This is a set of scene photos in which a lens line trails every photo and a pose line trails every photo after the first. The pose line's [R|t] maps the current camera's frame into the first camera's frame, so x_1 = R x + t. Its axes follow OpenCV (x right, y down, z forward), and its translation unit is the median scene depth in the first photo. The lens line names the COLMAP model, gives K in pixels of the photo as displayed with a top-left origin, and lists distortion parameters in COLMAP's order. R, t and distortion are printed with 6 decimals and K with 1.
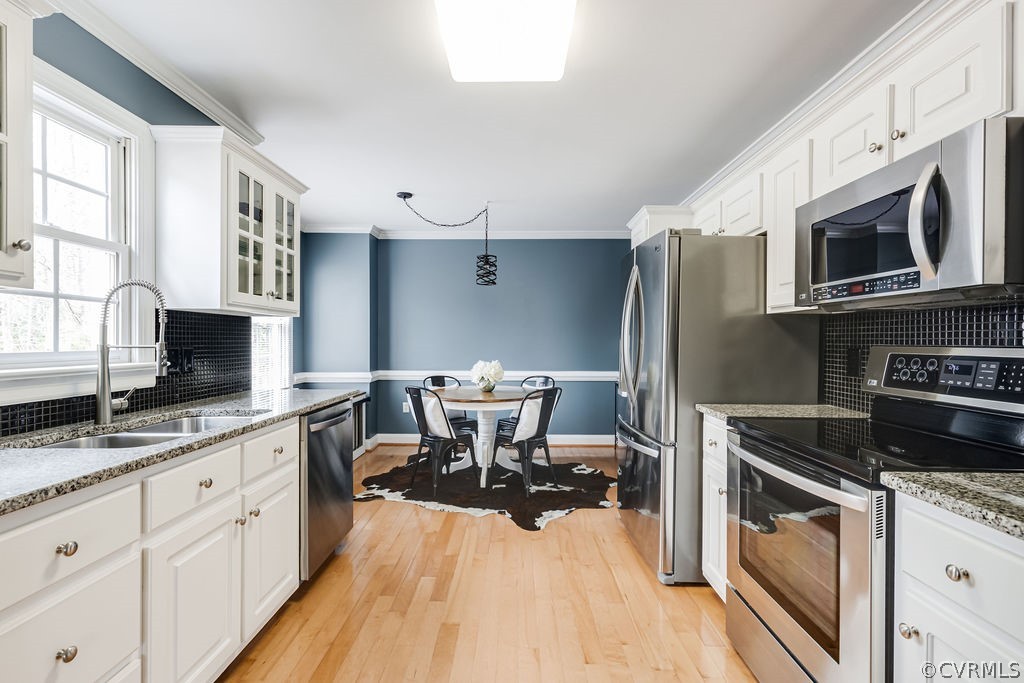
lens RADIAL K [[461.9, 0, 513.0], [0, 461.9, 342.6], [0, 0, 1]] dist [0.007124, -0.000596]
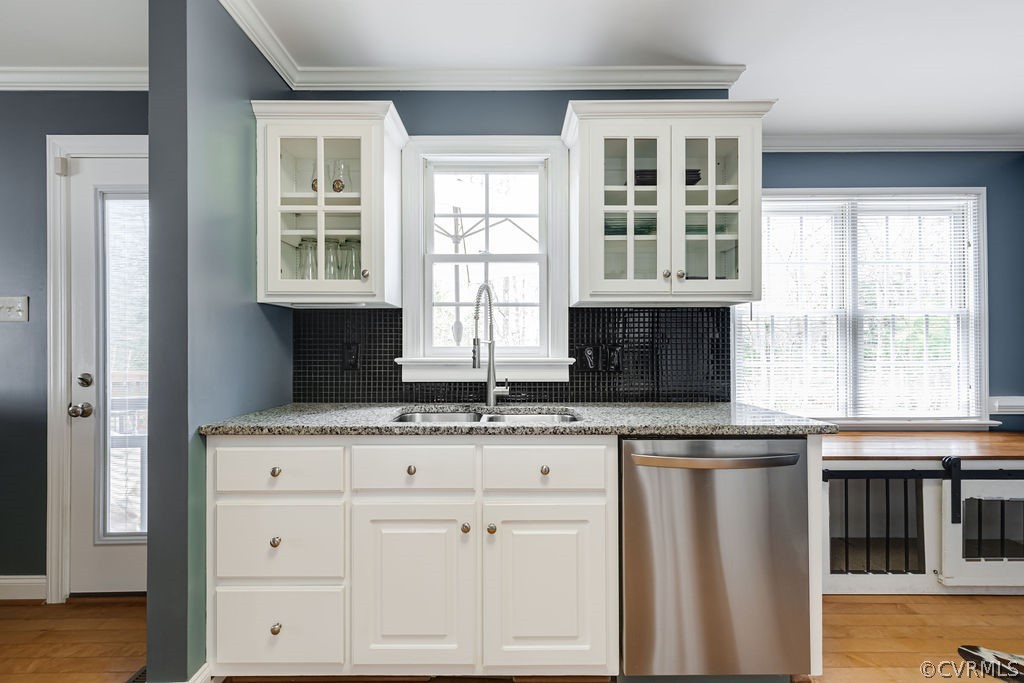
lens RADIAL K [[461.9, 0, 508.3], [0, 461.9, 345.3], [0, 0, 1]] dist [0.007124, -0.000596]
pose [[0.010612, -0.008727, -0.999906, 0.331402], [-0.002653, 0.999958, -0.008755, 0.026633], [0.999940, 0.002746, 0.010588, 1.039509]]
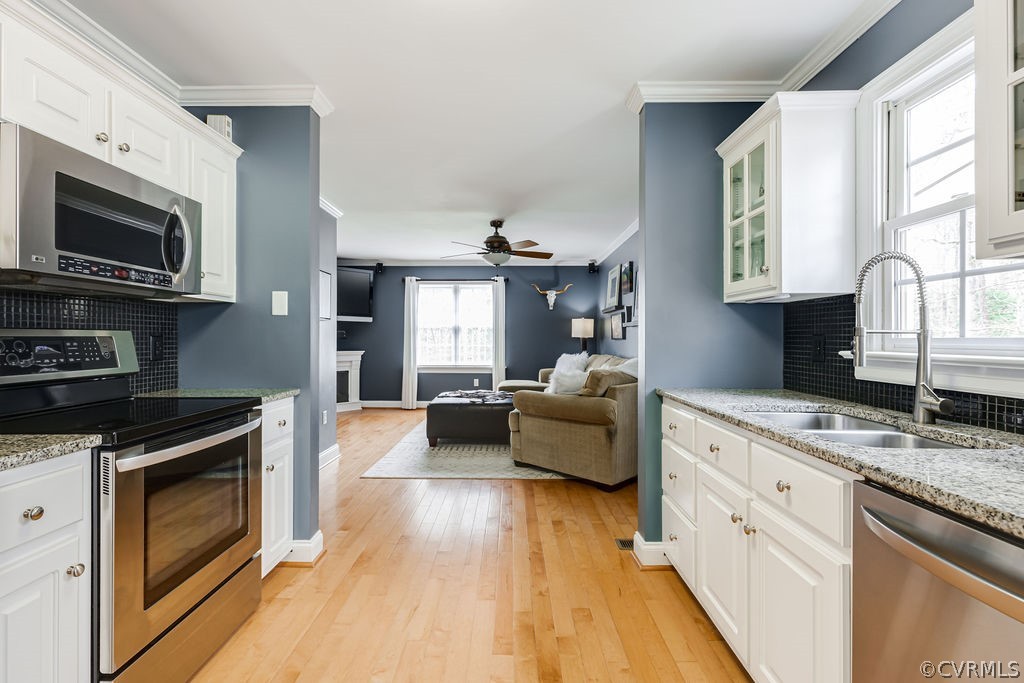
lens RADIAL K [[461.9, 0, 502.6], [0, 461.9, 338.4], [0, 0, 1]] dist [0.007124, -0.000596]
pose [[-0.999911, -0.004555, 0.012547, -0.122282], [-0.004494, 0.999978, 0.004834, 0.019919], [-0.012568, 0.004777, -0.999910, 1.874540]]
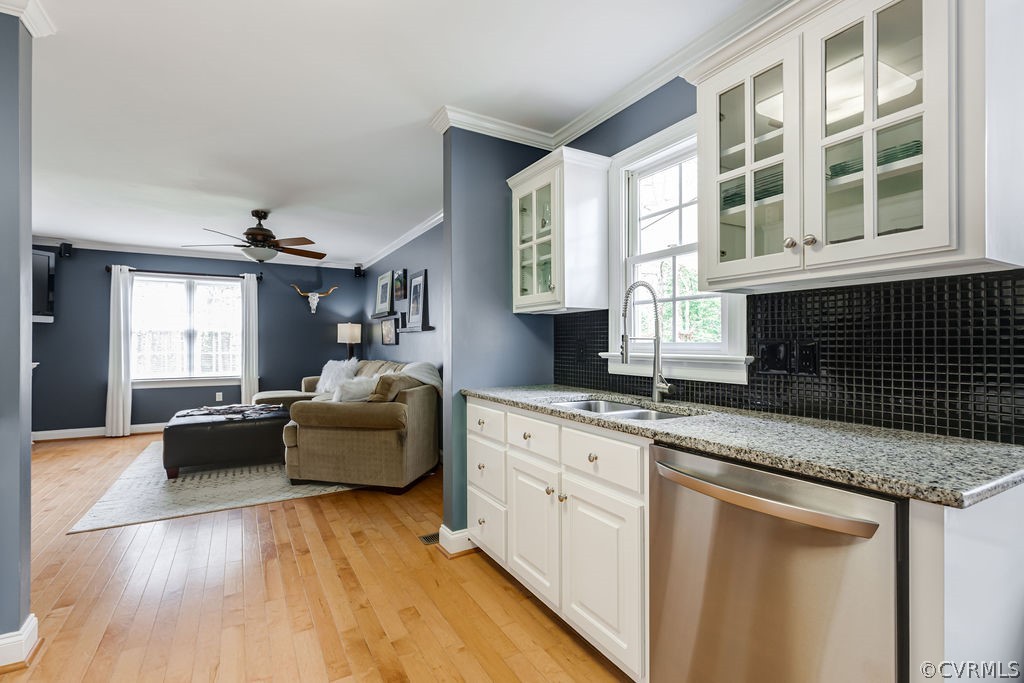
lens RADIAL K [[461.9, 0, 501.8], [0, 461.9, 342.6], [0, 0, 1]] dist [0.007124, -0.000596]
pose [[-0.865781, -0.002346, -0.500417, 0.080511], [-0.002734, 0.999996, 0.000042, 0.020692], [0.500415, 0.001405, -0.865785, 1.861219]]
